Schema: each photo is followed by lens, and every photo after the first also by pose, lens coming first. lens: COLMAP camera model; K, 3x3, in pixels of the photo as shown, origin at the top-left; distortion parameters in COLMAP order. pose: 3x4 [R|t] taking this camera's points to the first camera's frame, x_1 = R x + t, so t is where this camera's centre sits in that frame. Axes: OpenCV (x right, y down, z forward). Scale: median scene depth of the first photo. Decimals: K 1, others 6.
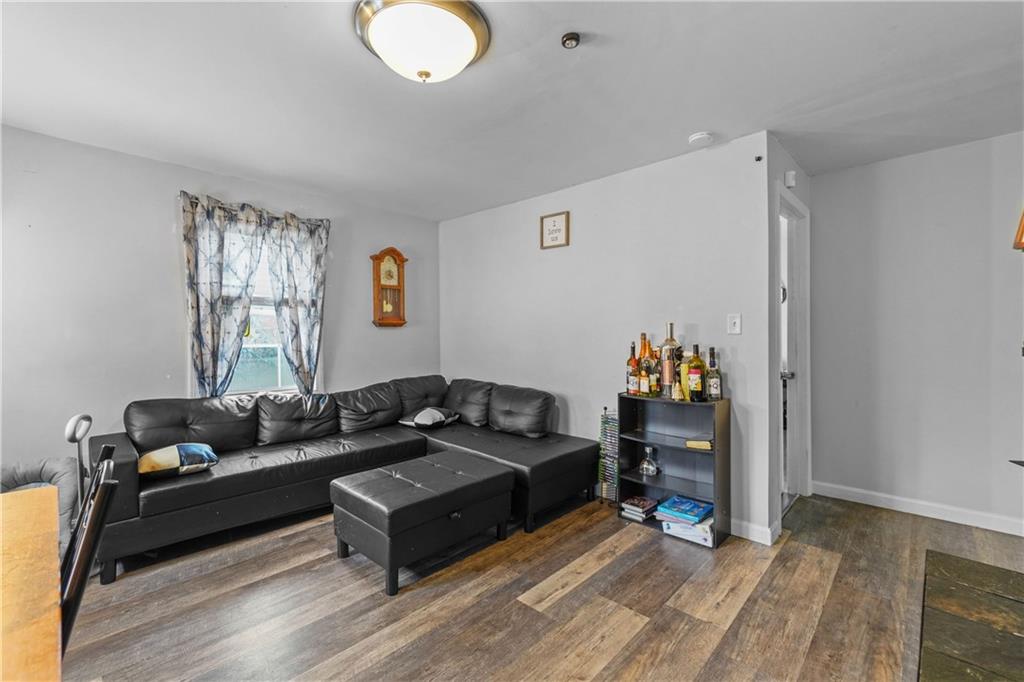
lens RADIAL K [[450.3, 0, 512.0], [0, 450.3, 341.0], [0, 0, 1]] dist [0.000361, 0.005430]
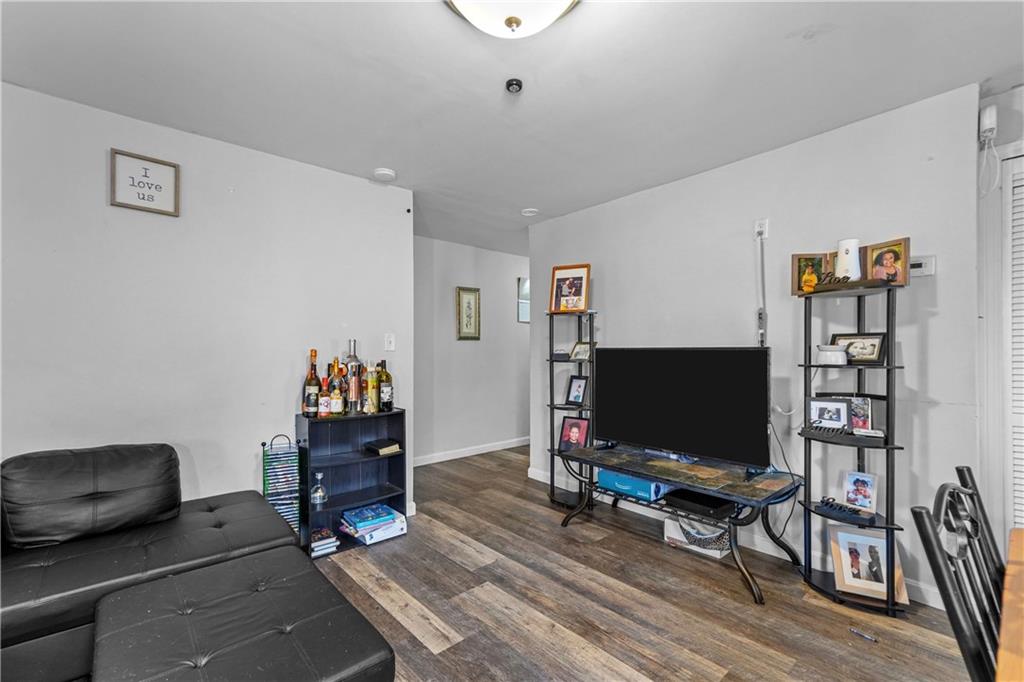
lens RADIAL K [[430.5, 0, 510.1], [0, 430.5, 363.2], [0, 0, 1]] dist [-0.000517, -0.000056]
pose [[0.086569, -0.026133, 0.995903, -0.577477], [0.015569, 0.999569, 0.024876, -0.006101], [-0.996124, 0.013352, 0.086939, 0.567287]]
